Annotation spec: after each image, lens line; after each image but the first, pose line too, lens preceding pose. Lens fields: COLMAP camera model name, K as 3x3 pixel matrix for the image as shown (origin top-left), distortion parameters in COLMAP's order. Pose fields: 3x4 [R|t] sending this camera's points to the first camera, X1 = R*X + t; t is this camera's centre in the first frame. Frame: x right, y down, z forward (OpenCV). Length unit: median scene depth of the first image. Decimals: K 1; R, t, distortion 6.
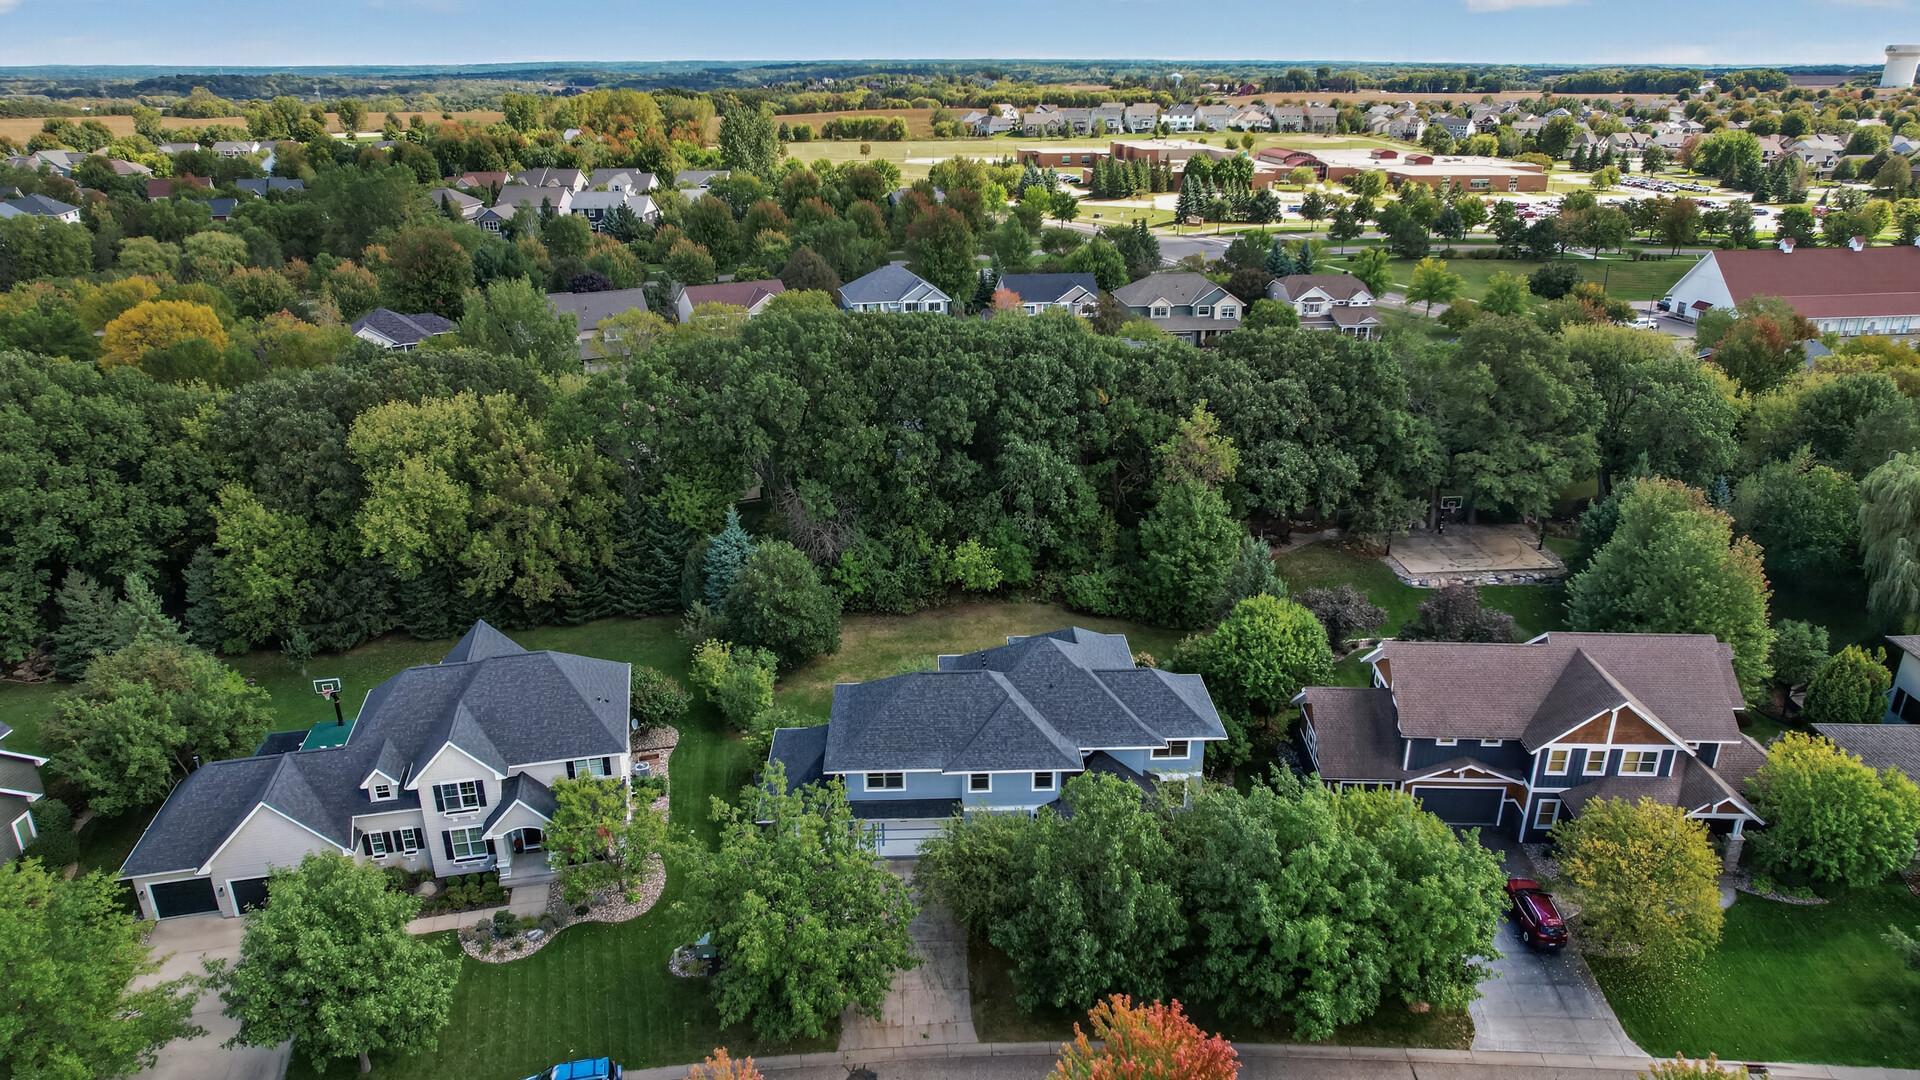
lens RADIAL K [[1264.3, 0, 953.0], [0, 1264.3, 529.2], [0, 0, 1]] dist [-0.060697, 0.052749]
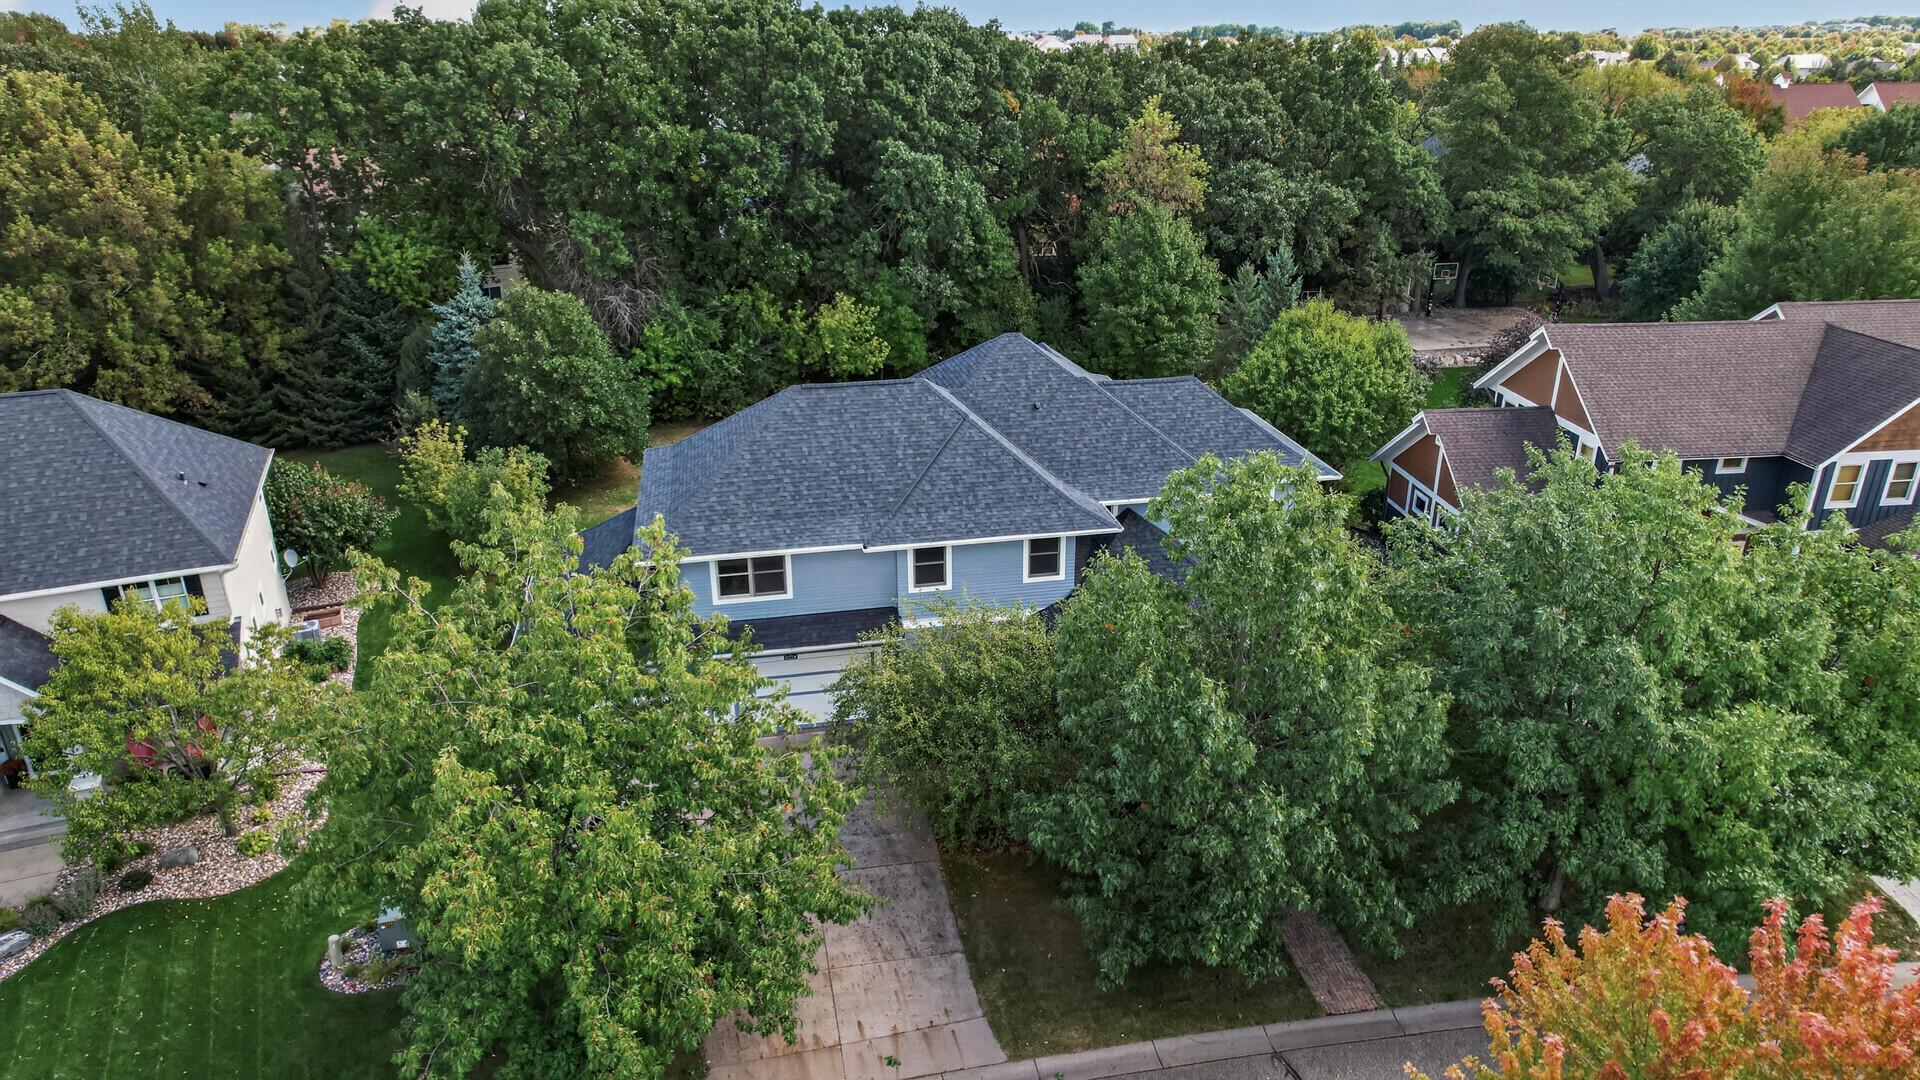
lens RADIAL K [[1264.3, 0, 960.7], [0, 1264.3, 530.2], [0, 0, 1]] dist [-0.060697, 0.052749]
pose [[0.986060, -0.061784, 0.154492, -0.036130], [0.058546, 0.997961, 0.025430, 0.127705], [-0.155748, -0.016031, 0.987667, 0.349093]]
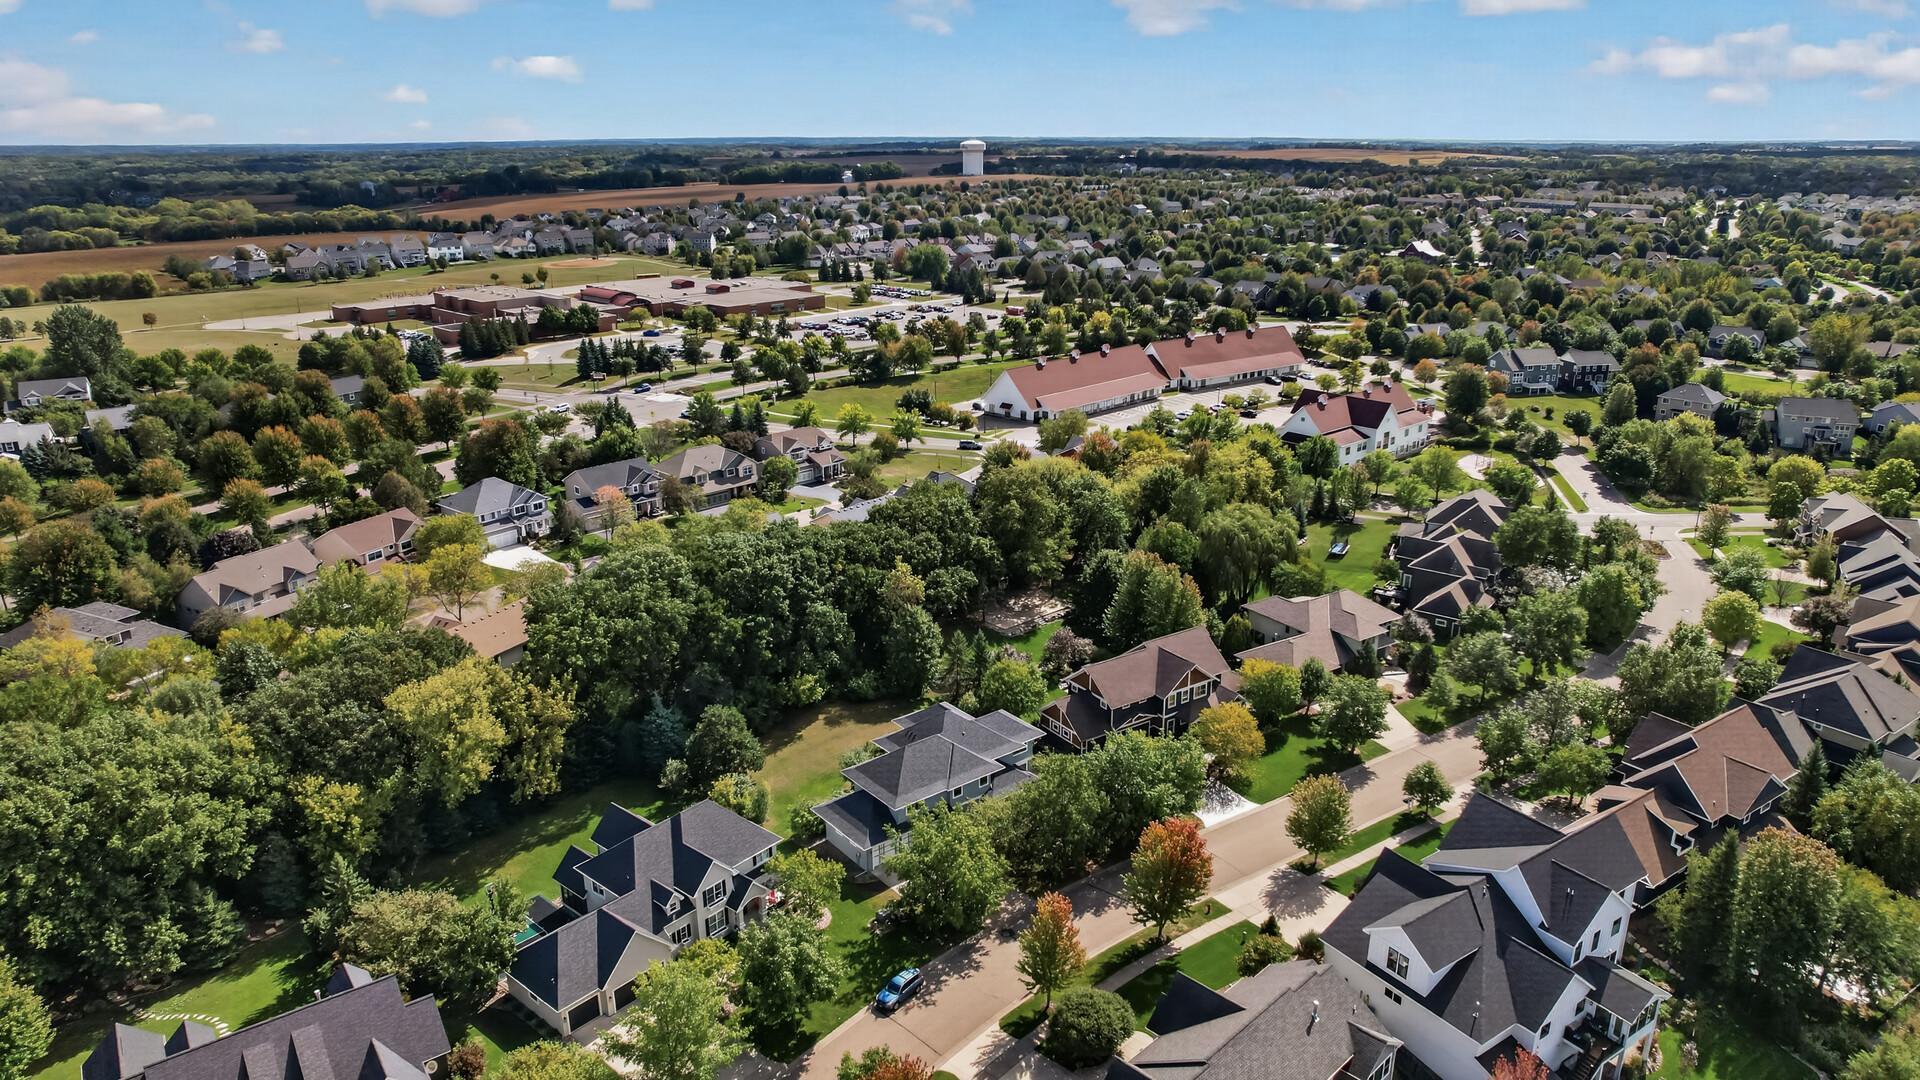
lens RADIAL K [[1264.3, 0, 952.8], [0, 1264.3, 532.6], [0, 0, 1]] dist [-0.060697, 0.052749]
pose [[0.808681, -0.189609, 0.556851, -0.724877], [0.218595, 0.975704, 0.014778, -0.155827], [-0.546124, 0.109774, 0.830481, -0.457407]]
